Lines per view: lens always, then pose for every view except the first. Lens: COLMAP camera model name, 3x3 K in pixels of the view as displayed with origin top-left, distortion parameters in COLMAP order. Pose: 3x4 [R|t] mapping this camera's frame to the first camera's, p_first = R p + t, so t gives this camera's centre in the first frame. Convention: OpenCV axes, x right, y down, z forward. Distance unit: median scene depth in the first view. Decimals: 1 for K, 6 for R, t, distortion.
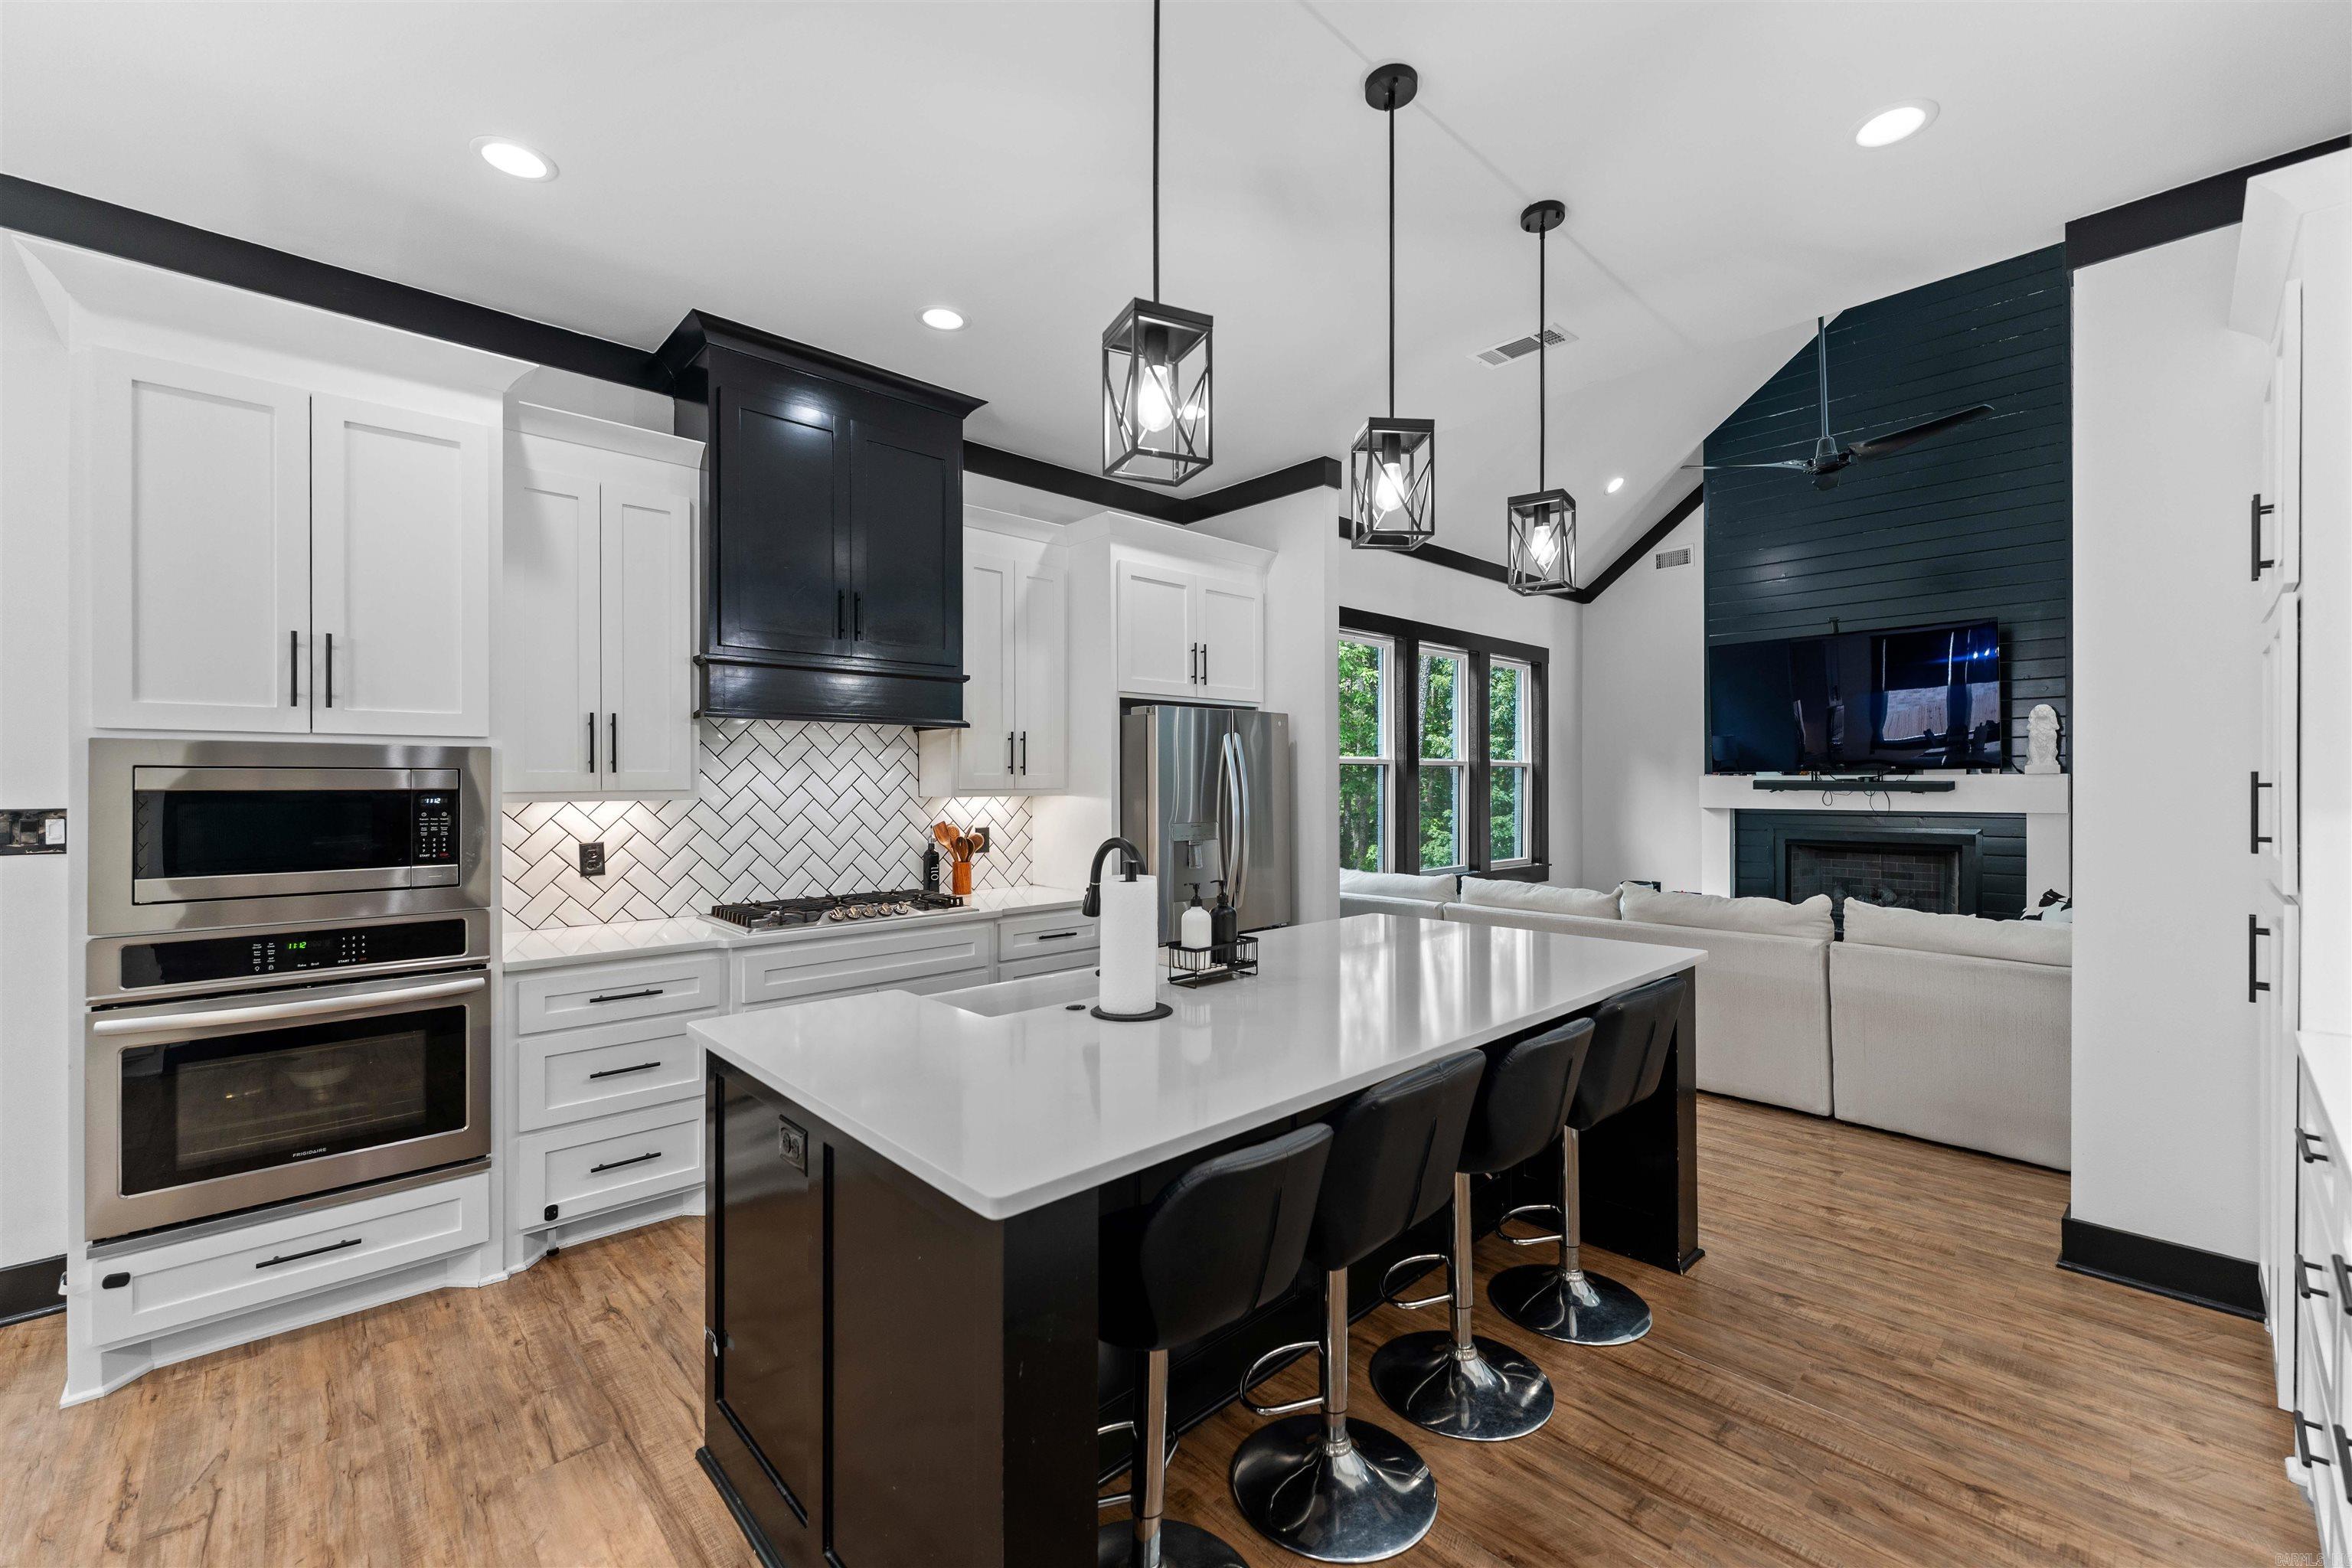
lens RADIAL K [[958.8, 0, 1152.4], [0, 958.8, 782.6], [0, 0, 1]] dist [-0.000831, -0.000475]
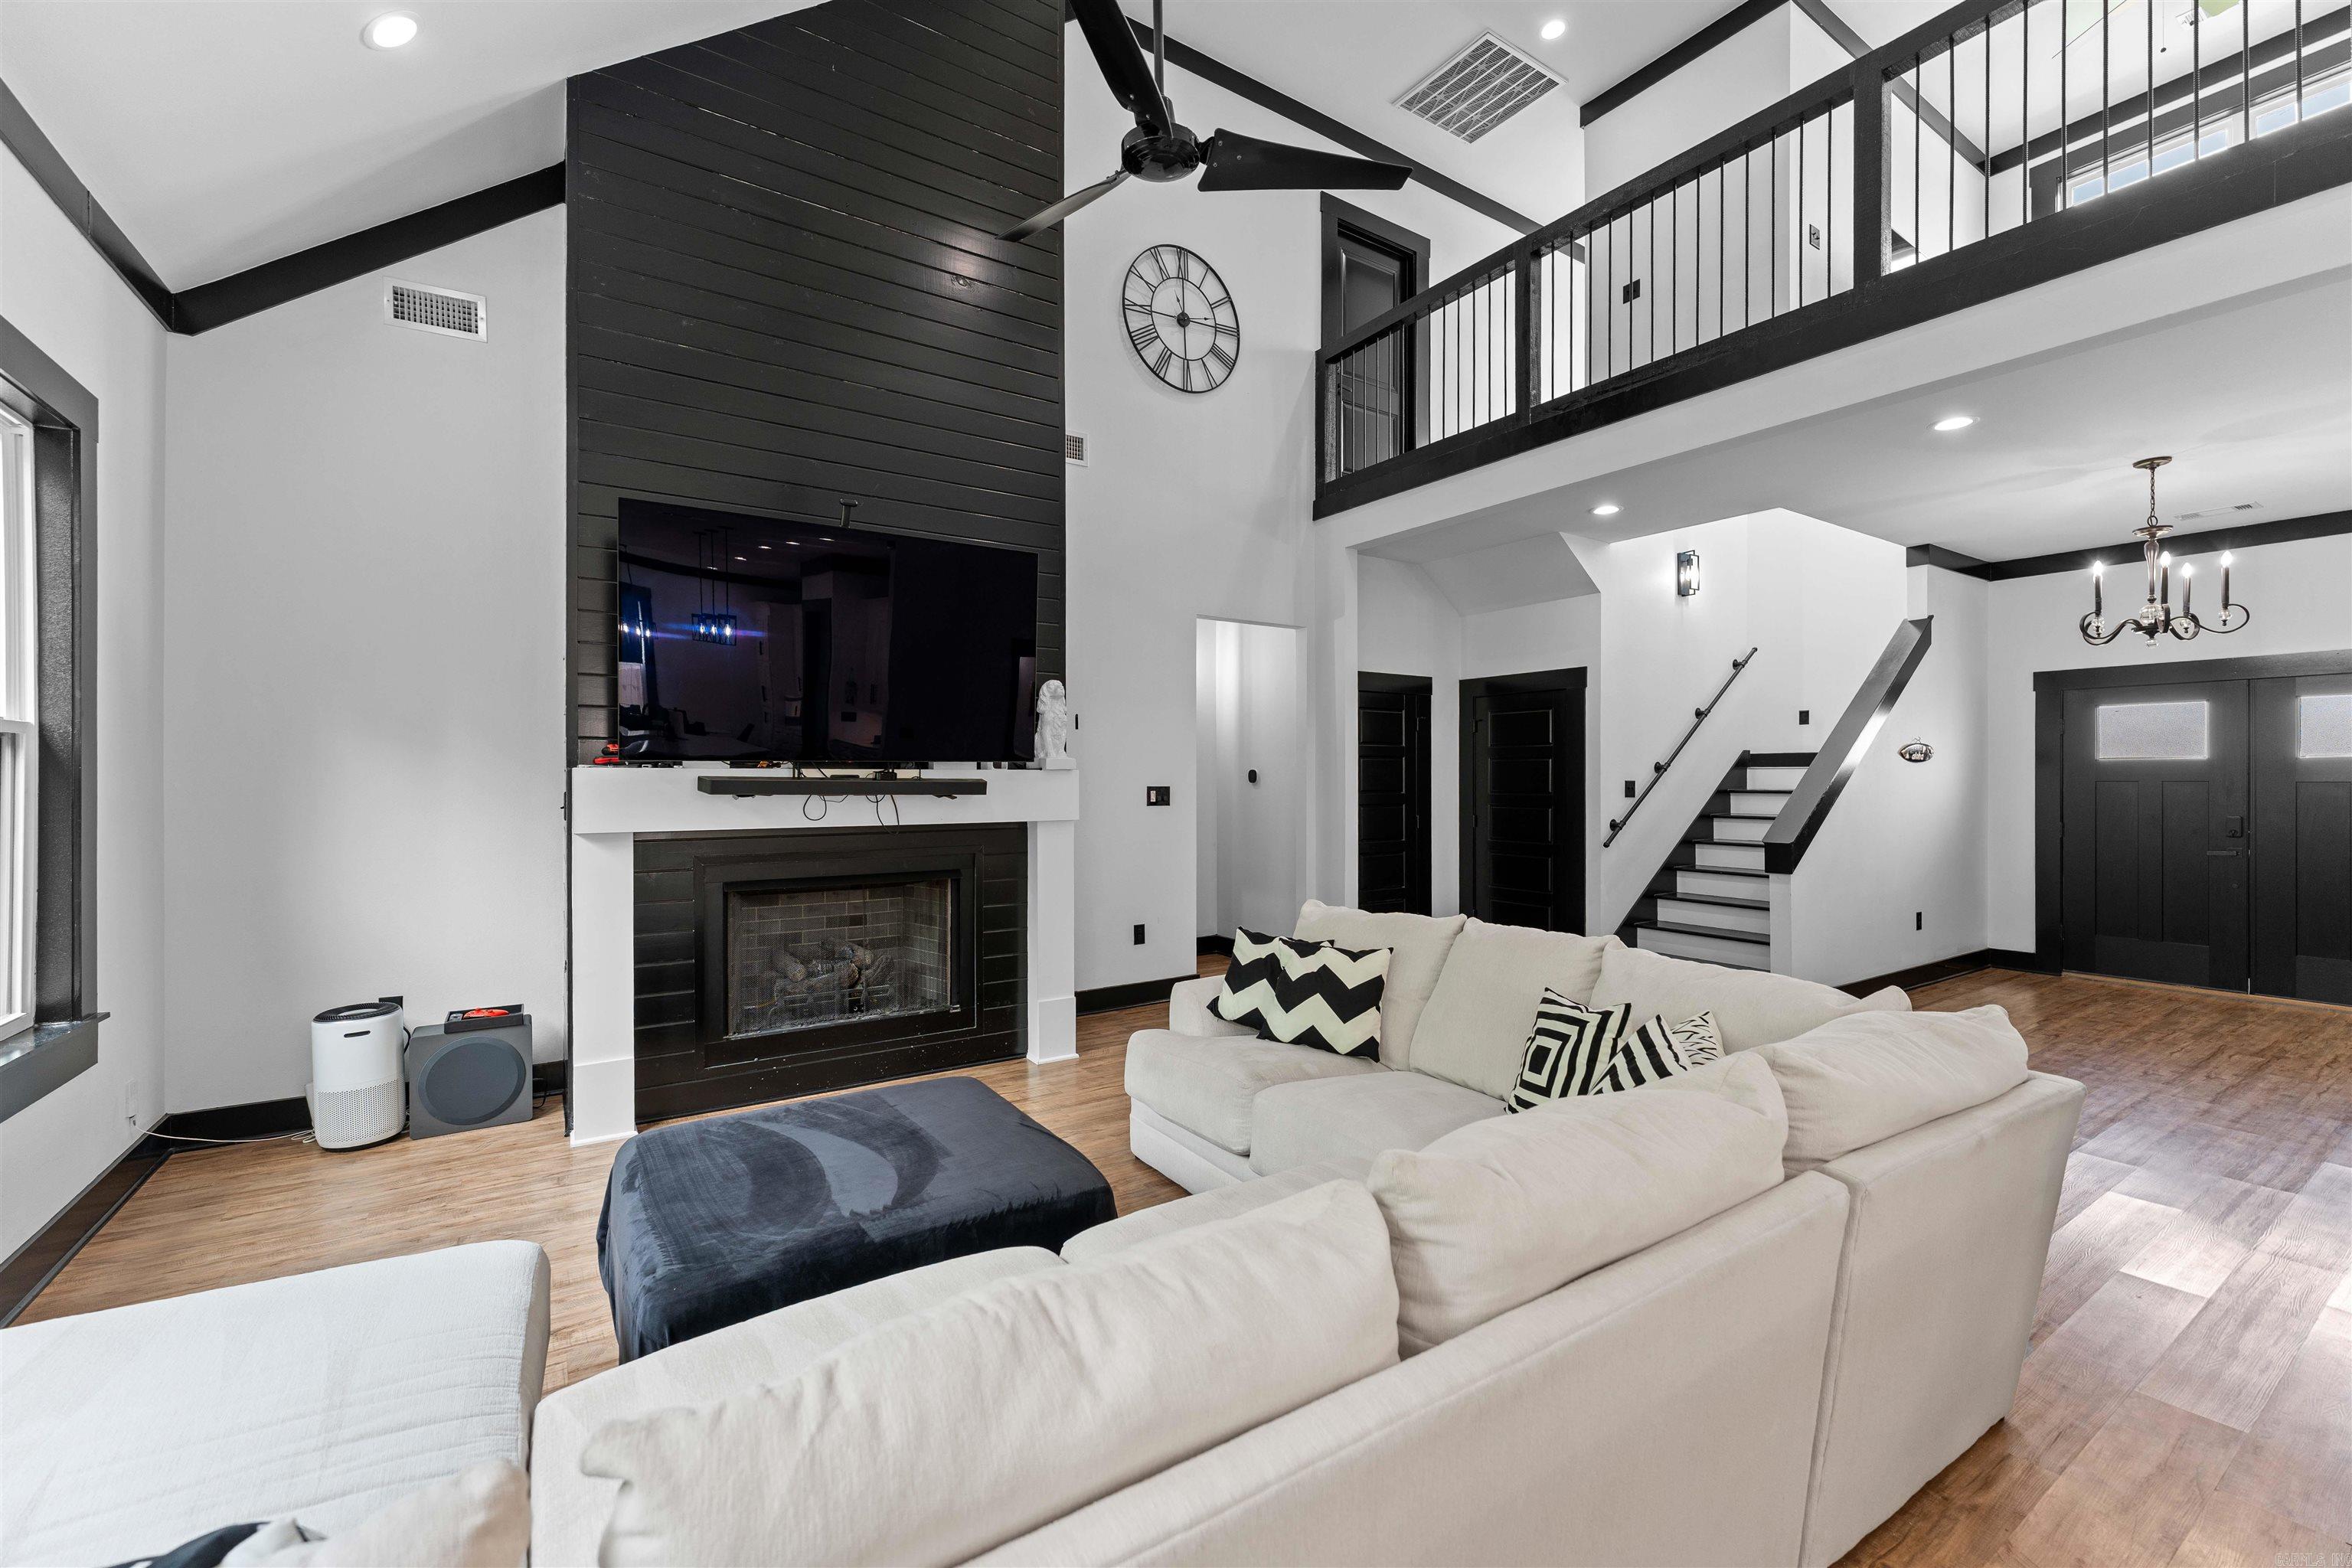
lens RADIAL K [[958.8, 0, 1215.5], [0, 958.8, 772.4], [0, 0, 1]] dist [-0.000831, -0.000475]
pose [[0.162426, 0.004088, 0.986712, 0.162106], [-0.006326, 0.999975, -0.003102, -0.005079], [-0.986700, -0.005738, 0.162448, 0.638113]]
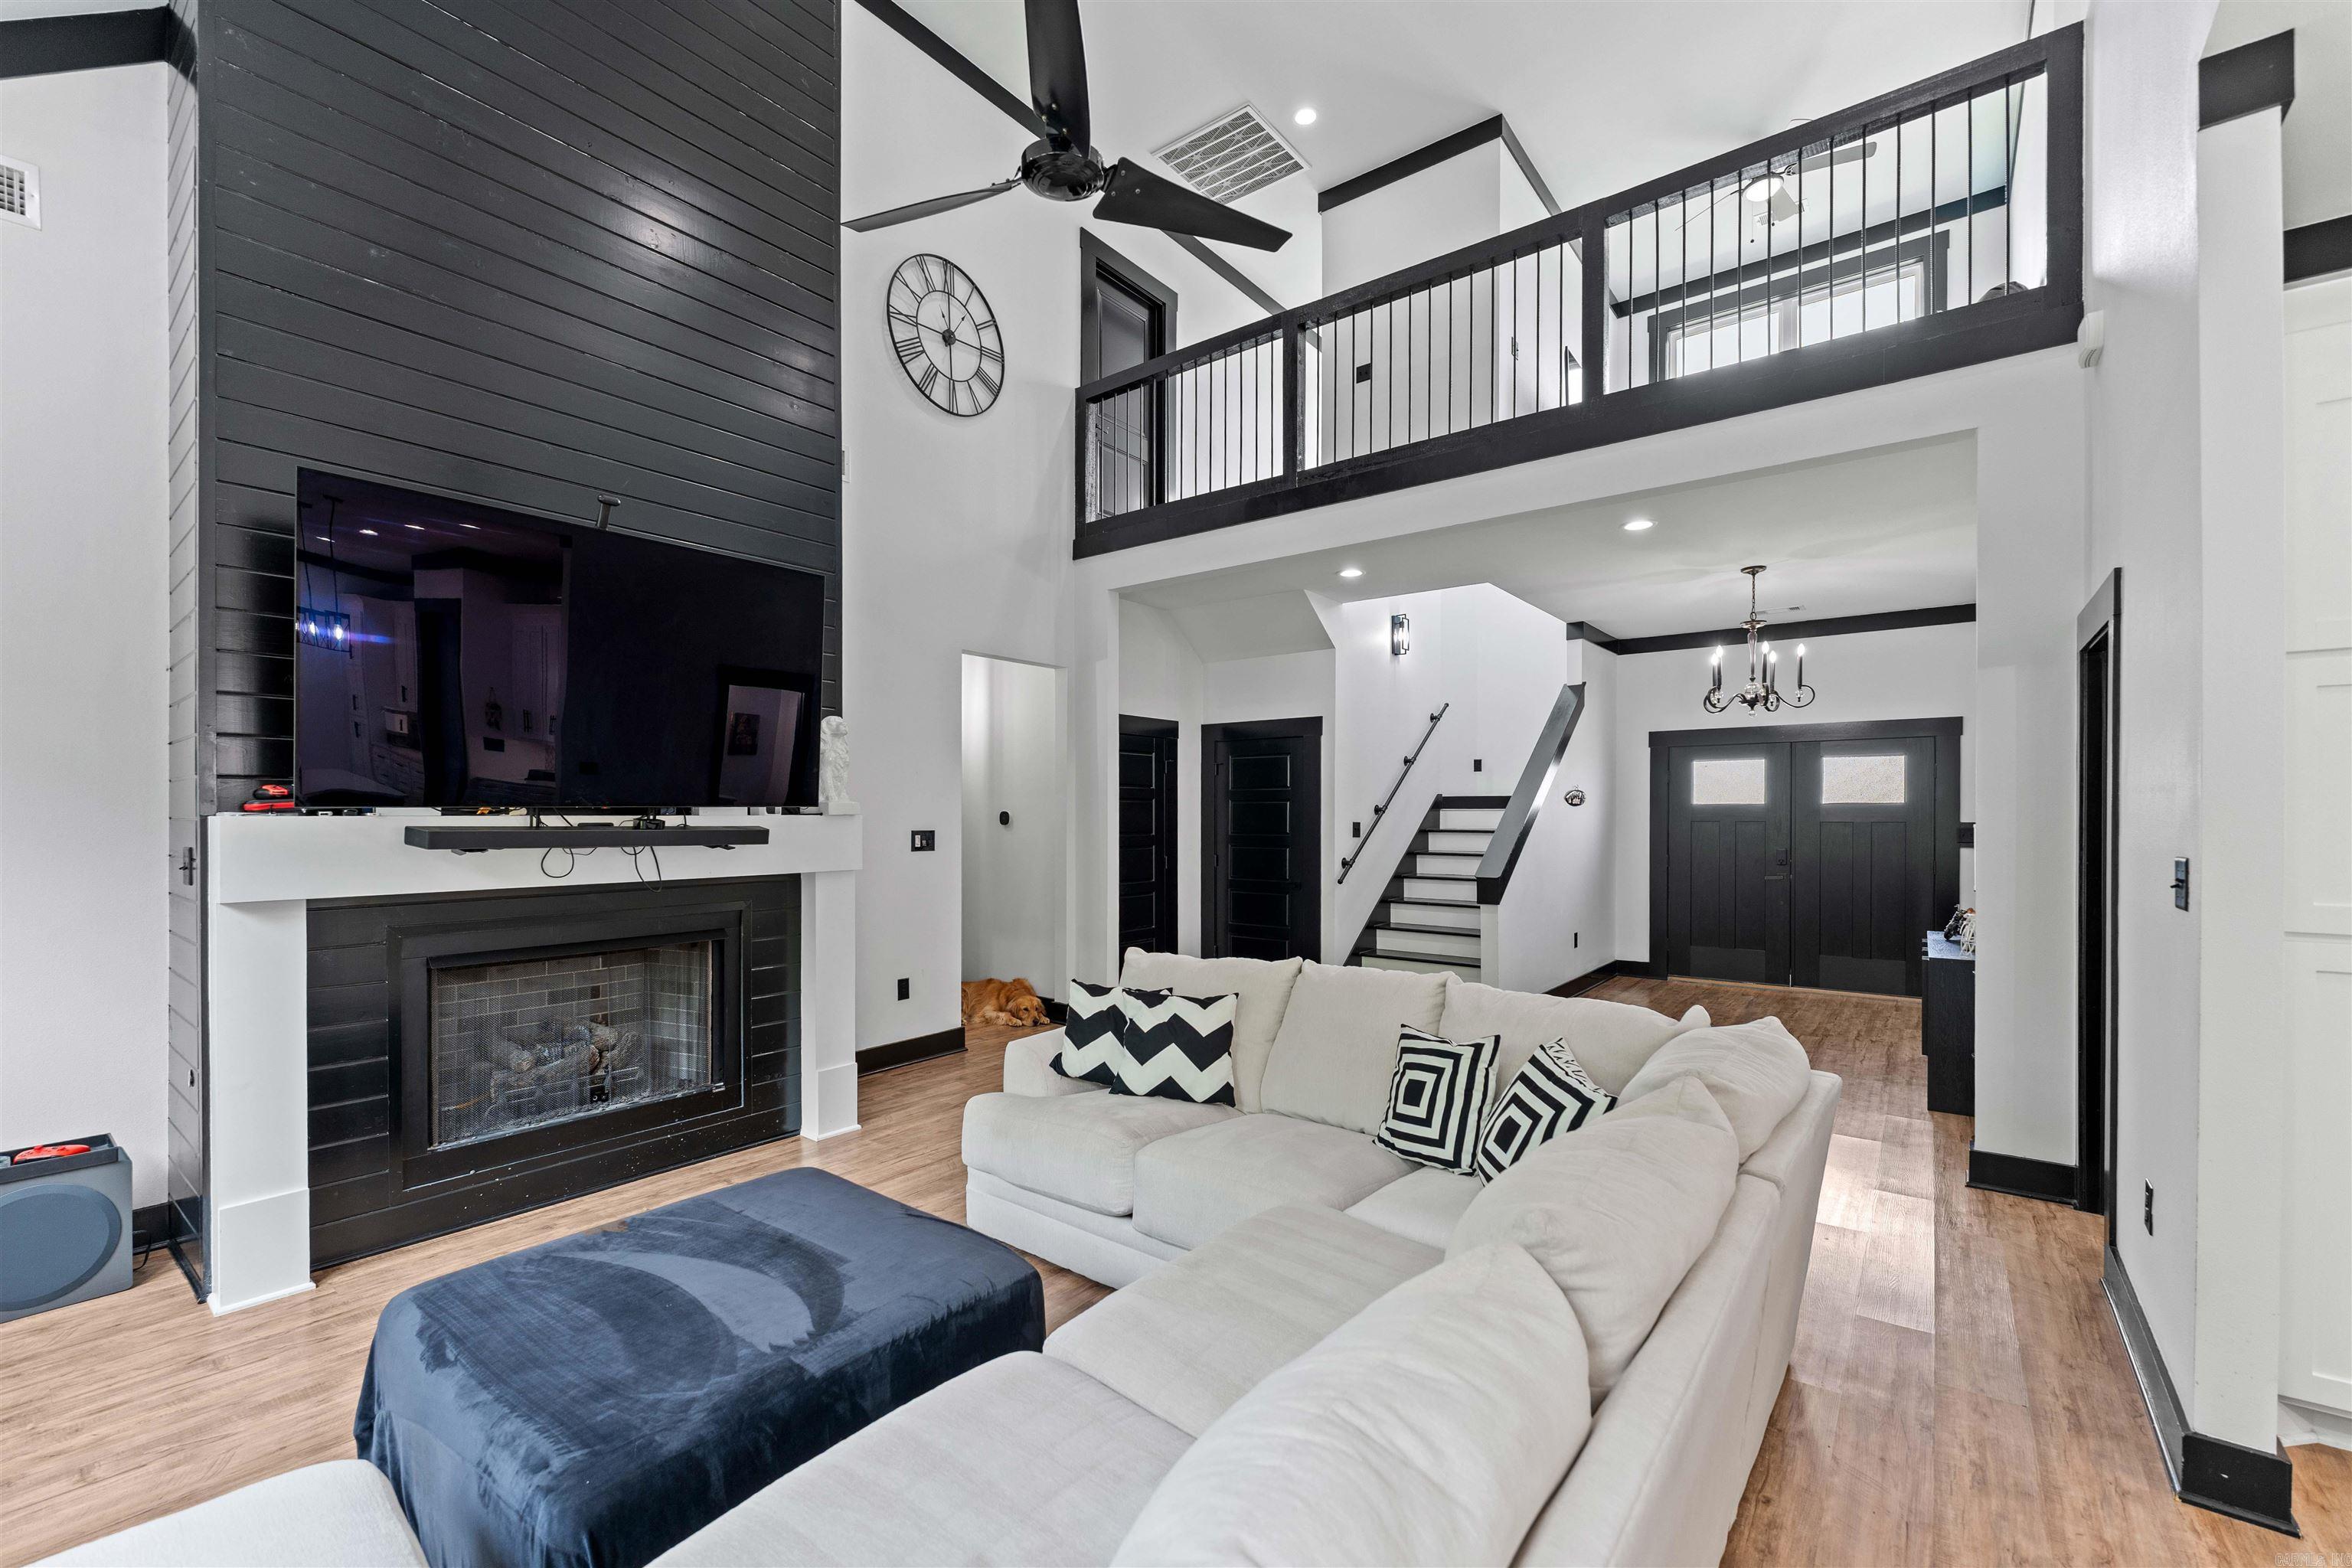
lens RADIAL K [[958.8, 0, 1179.7], [0, 958.8, 810.9], [0, 0, 1]] dist [-0.000831, -0.000475]
pose [[-0.147636, 0.000712, 0.989041, 0.170579], [-0.007274, 0.999972, -0.001805, -0.011188], [-0.989015, -0.007461, -0.147627, 0.729623]]
